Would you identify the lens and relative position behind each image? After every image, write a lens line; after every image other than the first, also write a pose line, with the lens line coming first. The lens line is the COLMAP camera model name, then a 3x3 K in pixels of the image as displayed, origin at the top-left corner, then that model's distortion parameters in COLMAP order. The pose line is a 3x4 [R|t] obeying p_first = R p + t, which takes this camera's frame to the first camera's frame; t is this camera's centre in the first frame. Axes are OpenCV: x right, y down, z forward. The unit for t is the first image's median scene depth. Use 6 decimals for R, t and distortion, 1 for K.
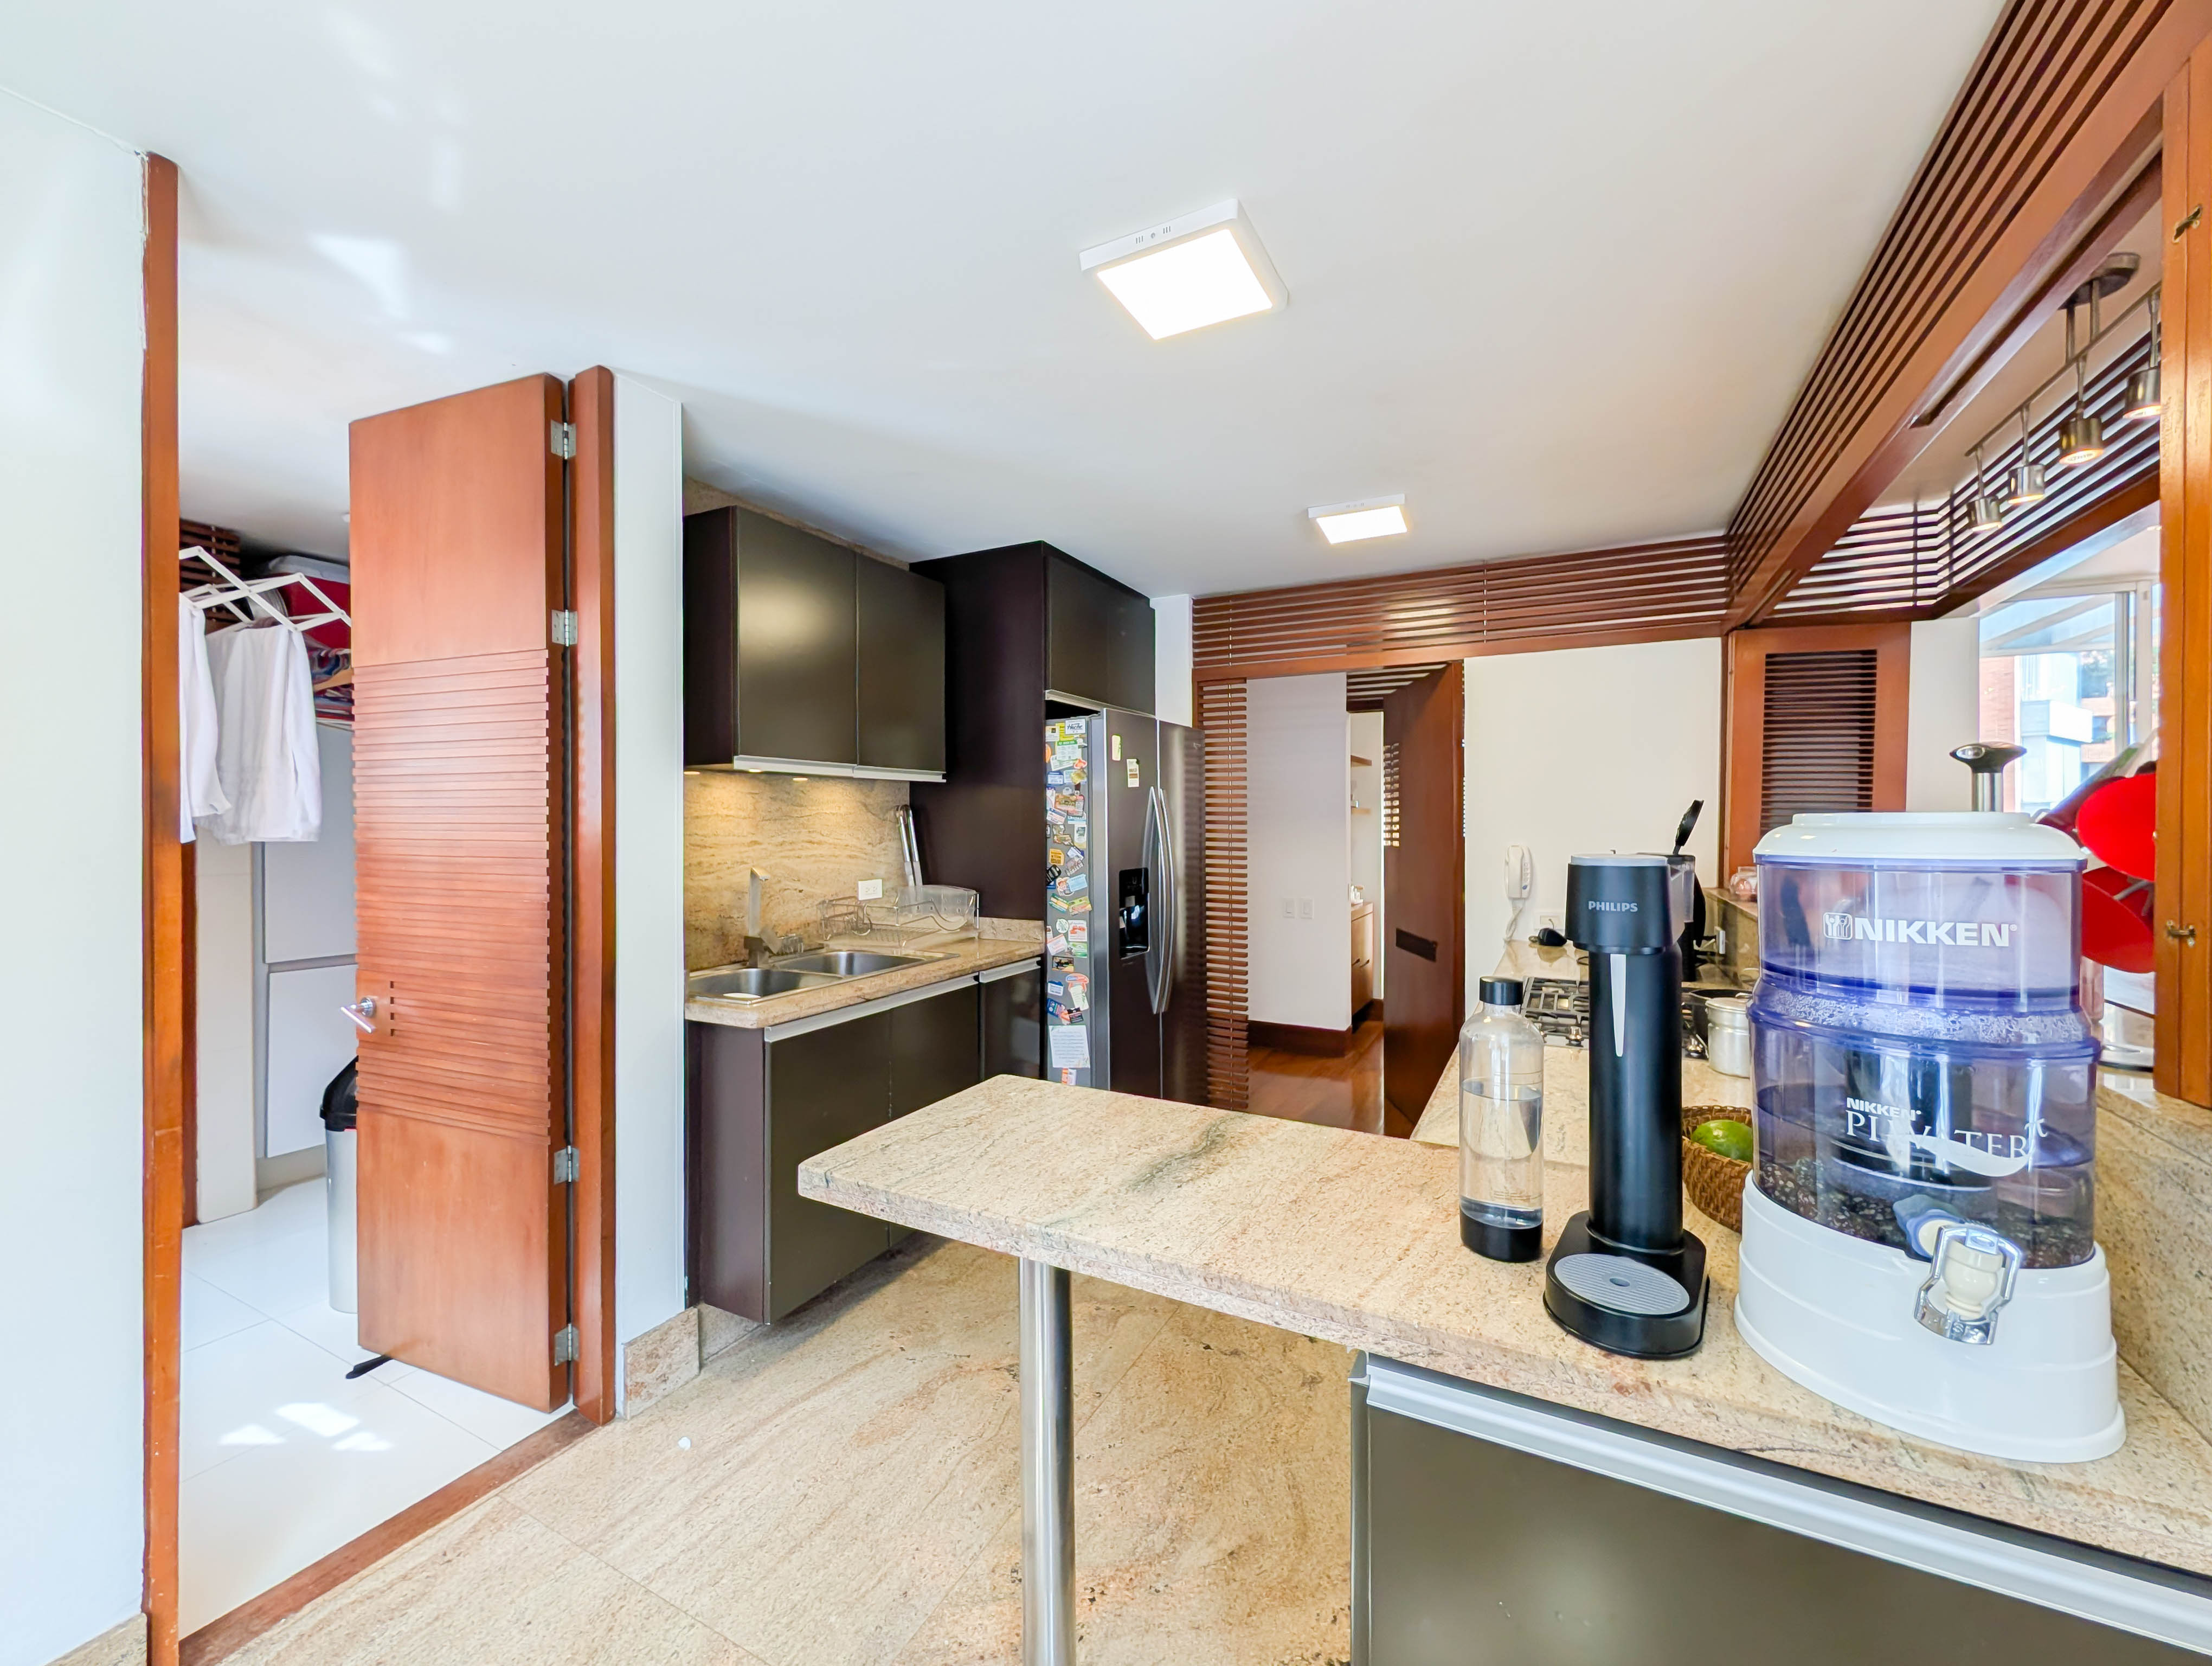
lens RADIAL K [[873.1, 0, 1100.8], [0, 873.1, 806.0], [0, 0, 1]] dist [-0.002653, -0.000318]
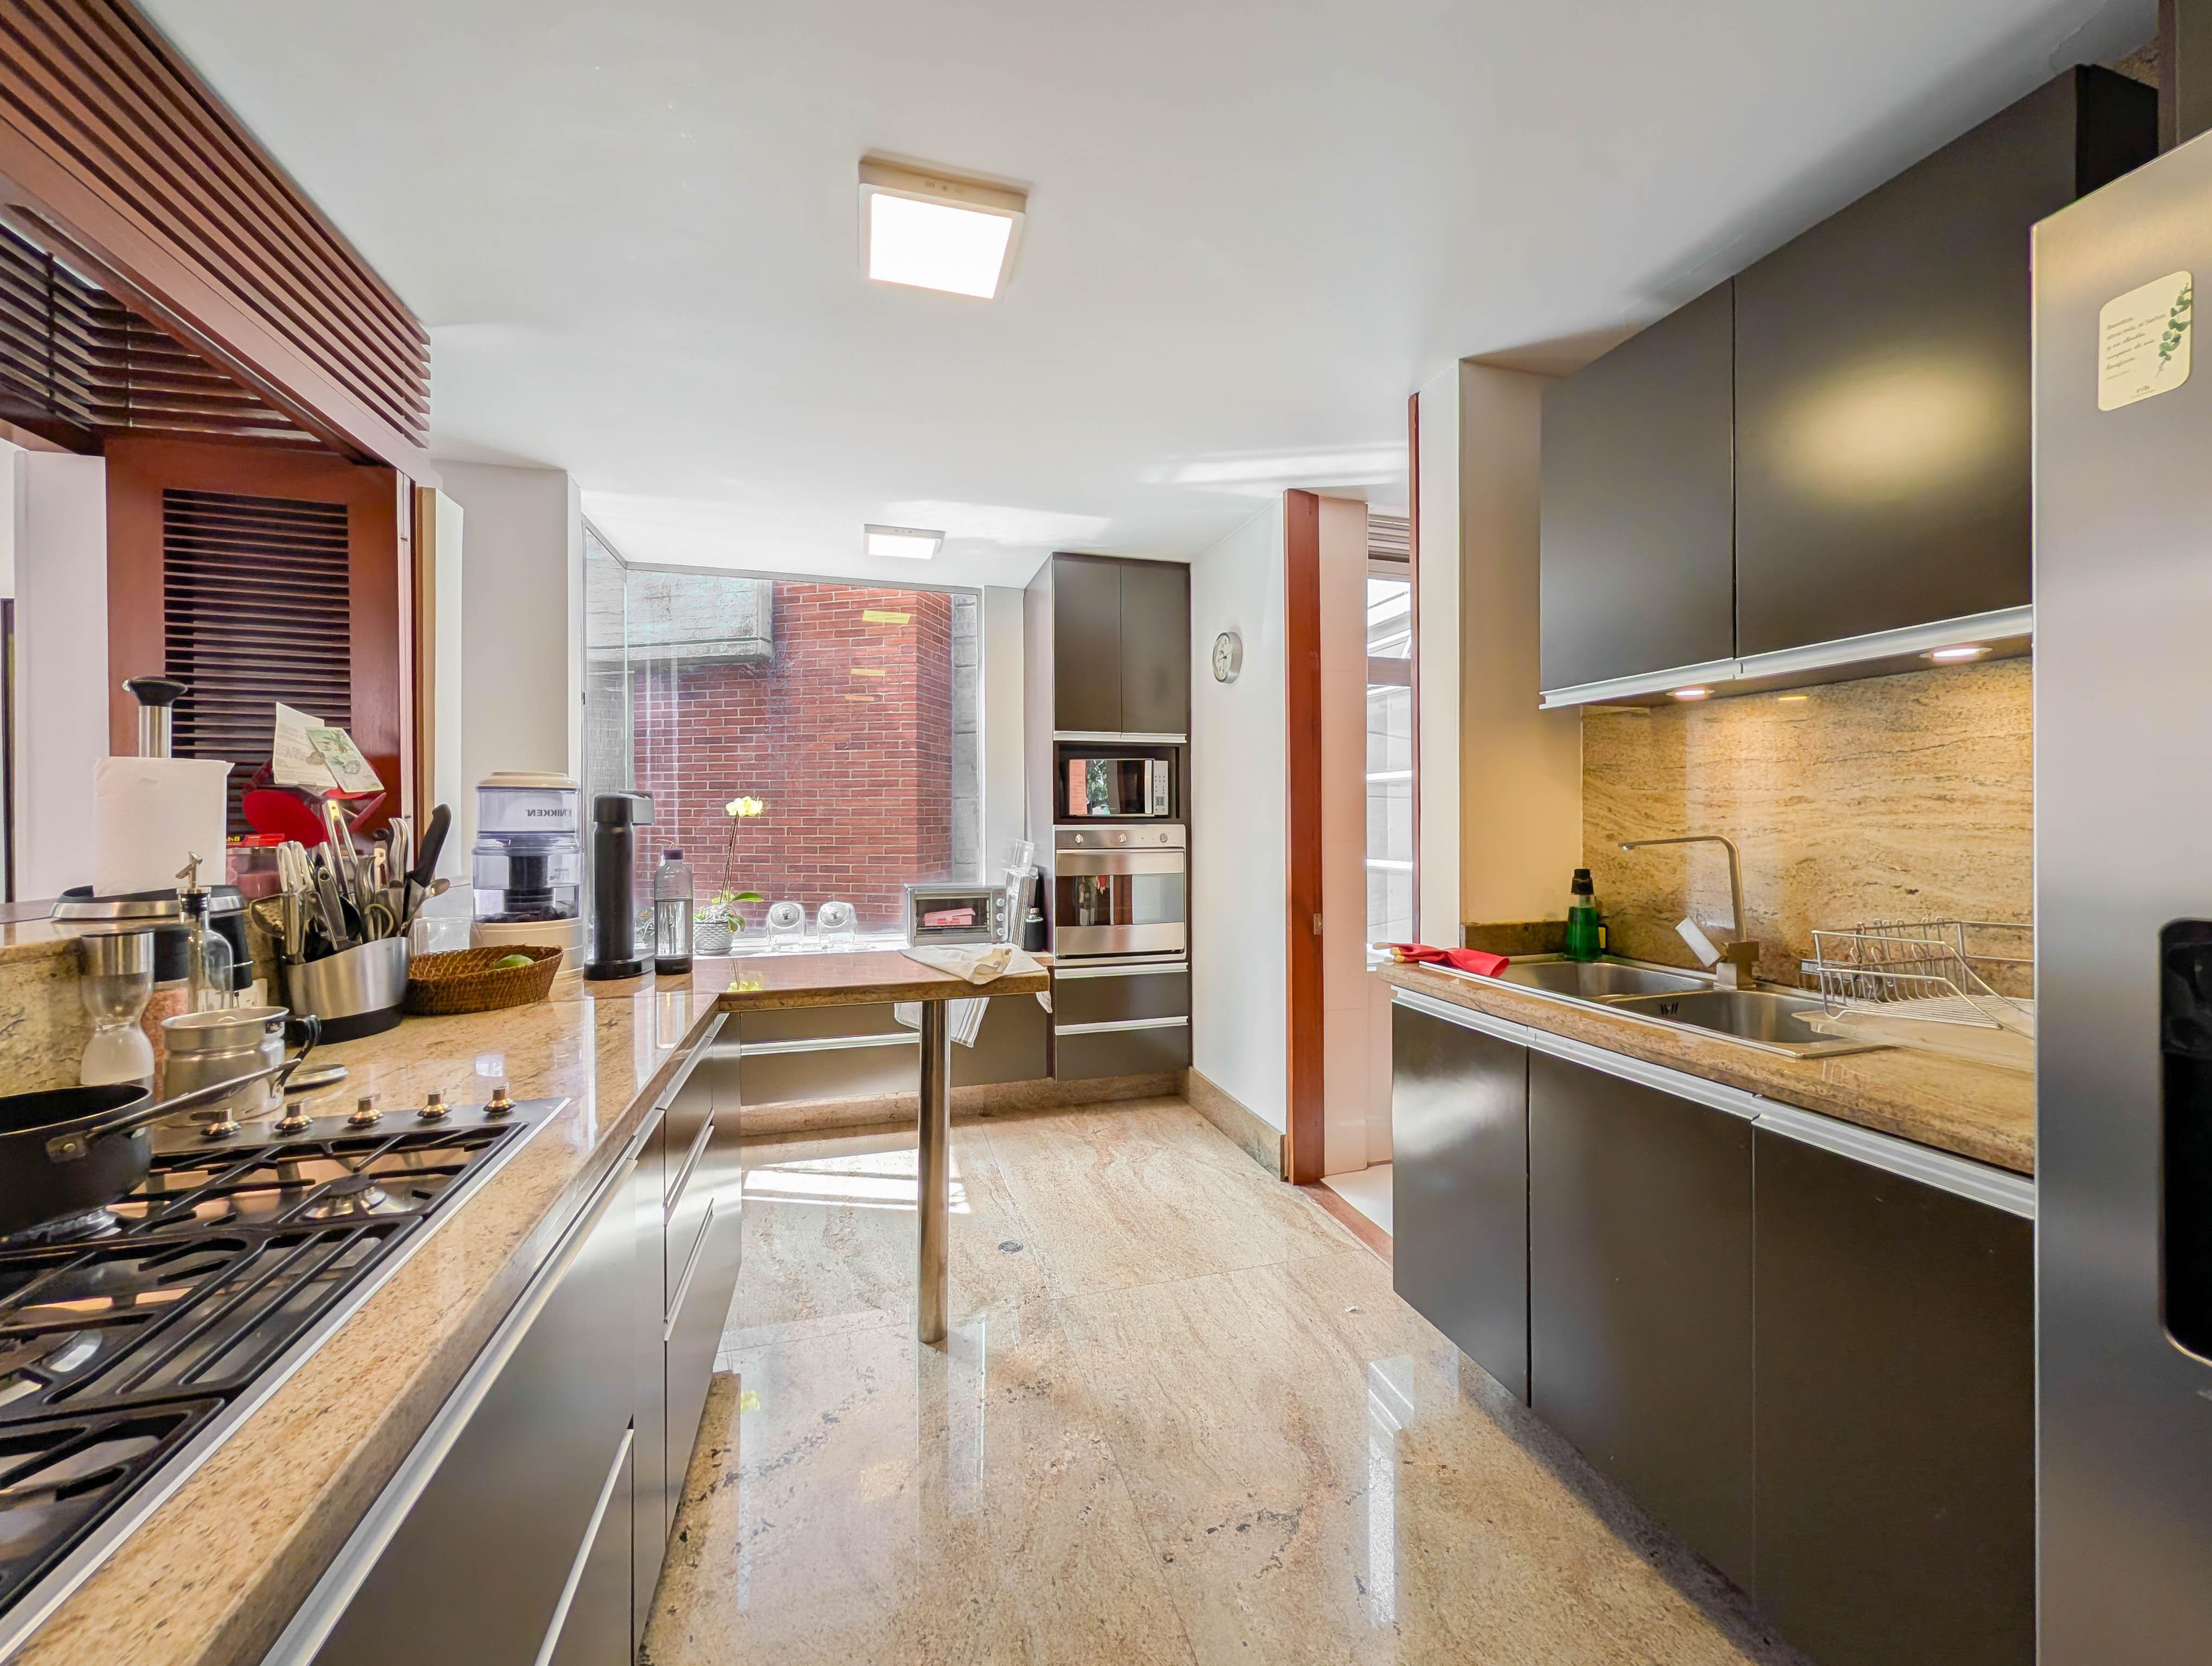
lens RADIAL K [[893.0, 0, 1115.4], [0, 893.0, 814.9], [0, 0, 1]] dist [0.000833, 0.000011]
pose [[-0.718137, -0.005258, -0.695882, 0.398698], [0.008871, 0.999821, -0.016709, 0.059518], [0.695845, -0.018173, -0.717962, 1.121430]]
